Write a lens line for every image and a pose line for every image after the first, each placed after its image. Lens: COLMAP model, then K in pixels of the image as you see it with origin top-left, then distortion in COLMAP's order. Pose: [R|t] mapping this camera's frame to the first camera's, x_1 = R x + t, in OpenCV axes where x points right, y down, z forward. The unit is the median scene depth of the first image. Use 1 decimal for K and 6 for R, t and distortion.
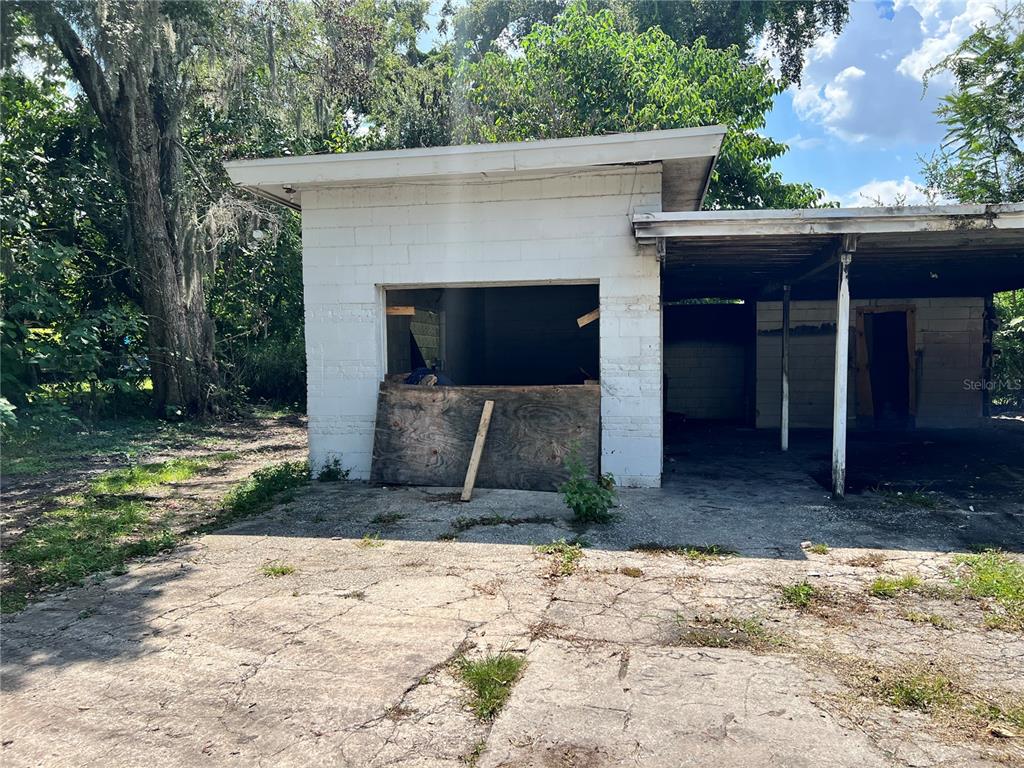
lens RADIAL K [[772.0, 0, 519.9], [0, 772.0, 385.2], [0, 0, 1]] dist [0.083080, -0.089640]
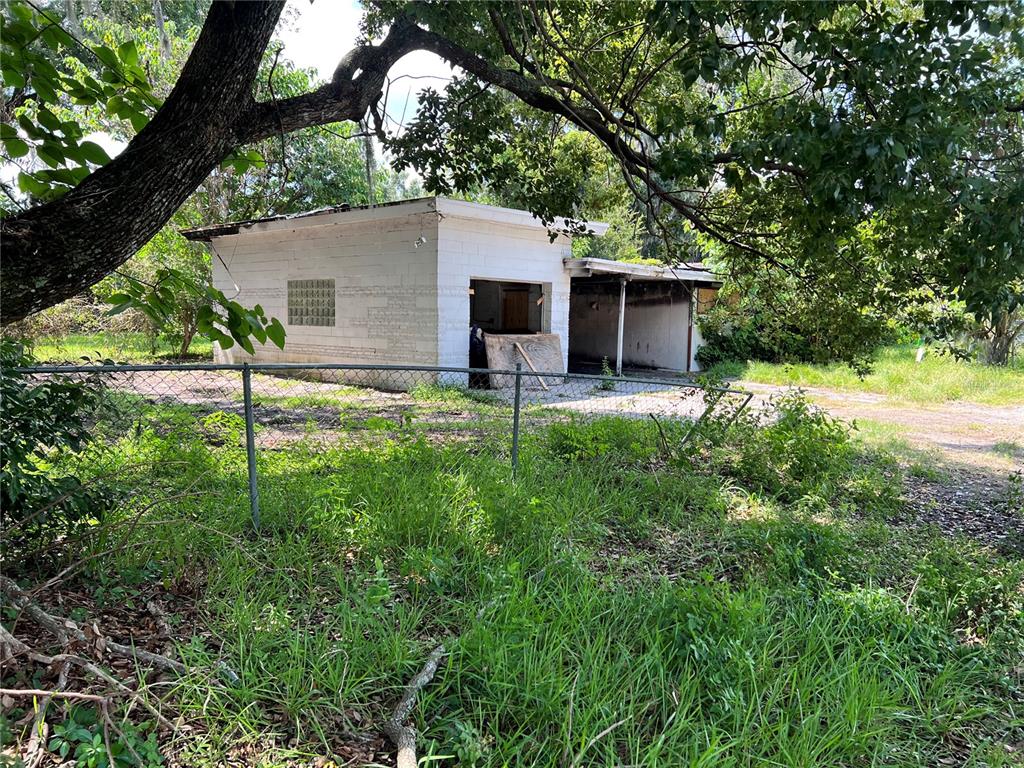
lens RADIAL K [[772.0, 0, 519.9], [0, 772.0, 385.2], [0, 0, 1]] dist [0.083080, -0.089640]
pose [[0.539553, -0.053788, 0.840232, -1.731874], [0.014891, 0.998411, 0.054351, 0.024603], [-0.841820, -0.016813, 0.539496, -0.057480]]
